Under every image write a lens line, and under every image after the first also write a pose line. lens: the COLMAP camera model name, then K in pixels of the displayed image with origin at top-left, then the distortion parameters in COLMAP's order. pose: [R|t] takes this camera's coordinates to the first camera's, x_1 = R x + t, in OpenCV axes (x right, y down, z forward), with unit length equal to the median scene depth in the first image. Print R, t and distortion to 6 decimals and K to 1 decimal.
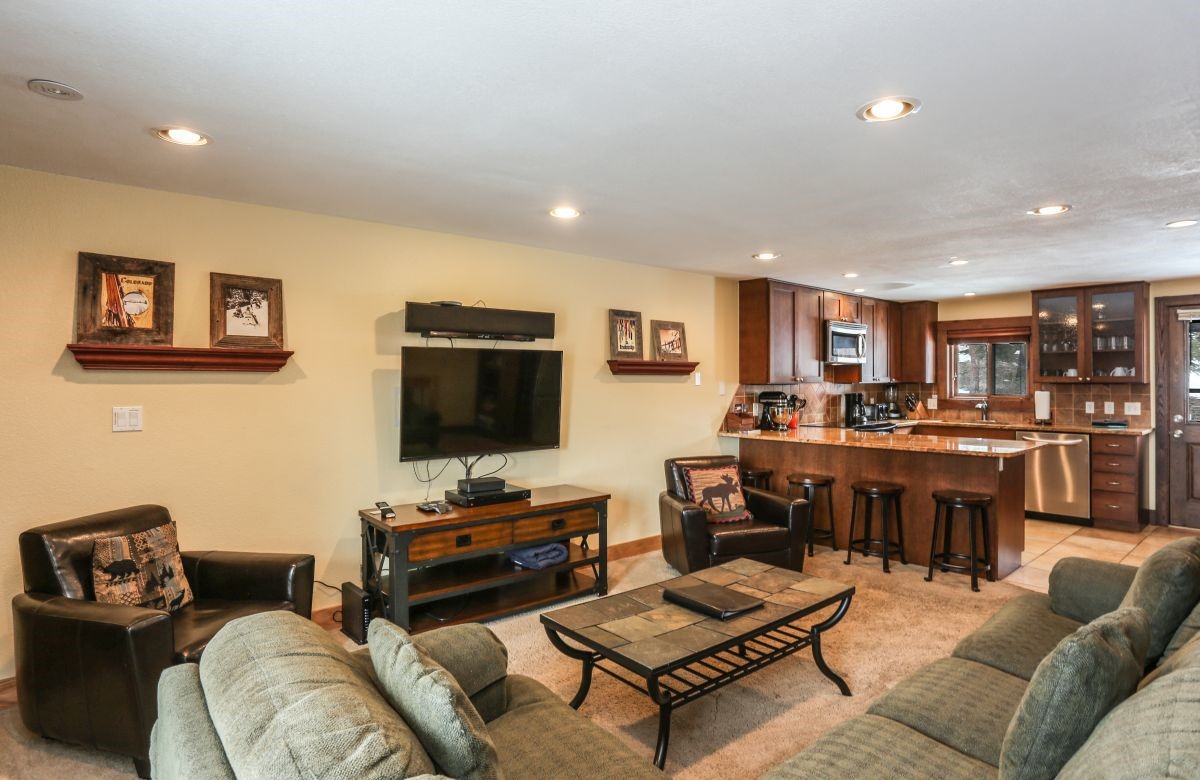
lens RADIAL K [[679.7, 0, 604.3], [0, 679.7, 377.5], [0, 0, 1]] dist [-0.000337, 0.003159]
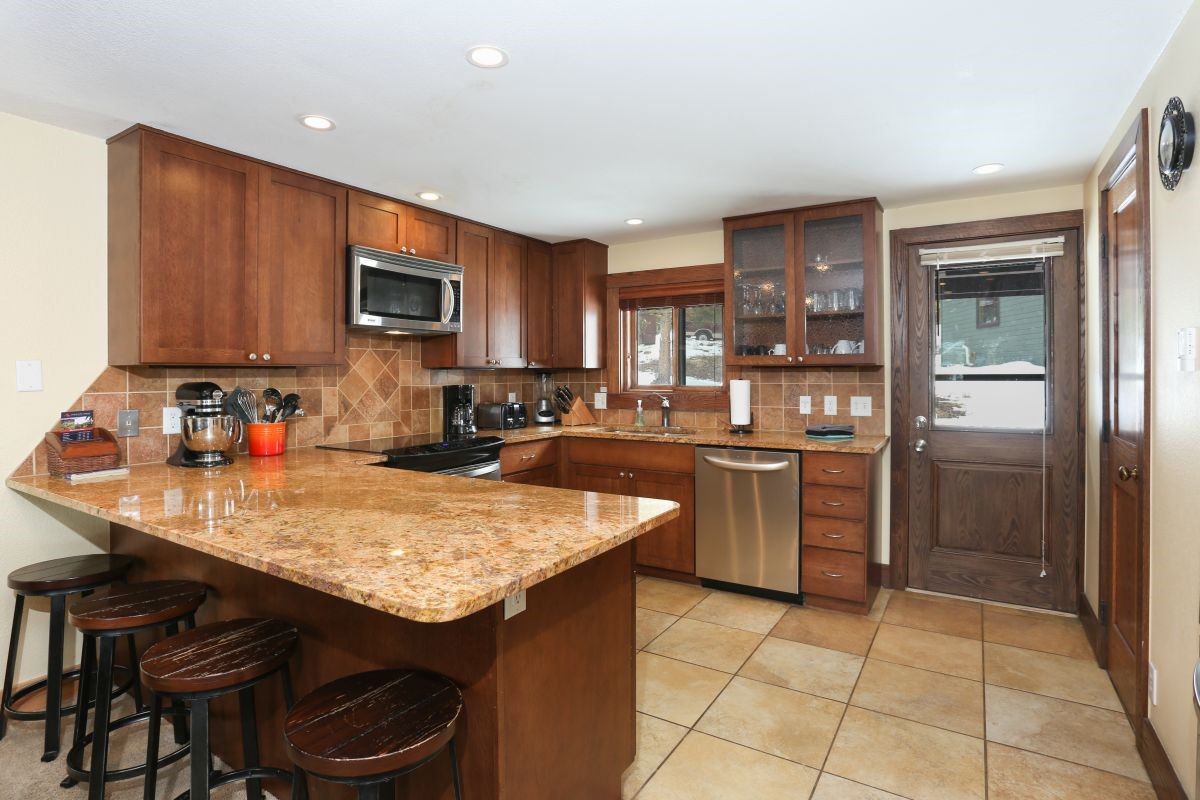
lens RADIAL K [[641.3, 0, 599.4], [0, 641.3, 378.2], [0, 0, 1]] dist [-0.061916, 0.000359]
pose [[0.964297, -0.001680, 0.264816, 0.397803], [0.000217, 0.999985, 0.005553, 0.016884], [-0.264822, -0.005297, 0.964283, 0.511313]]
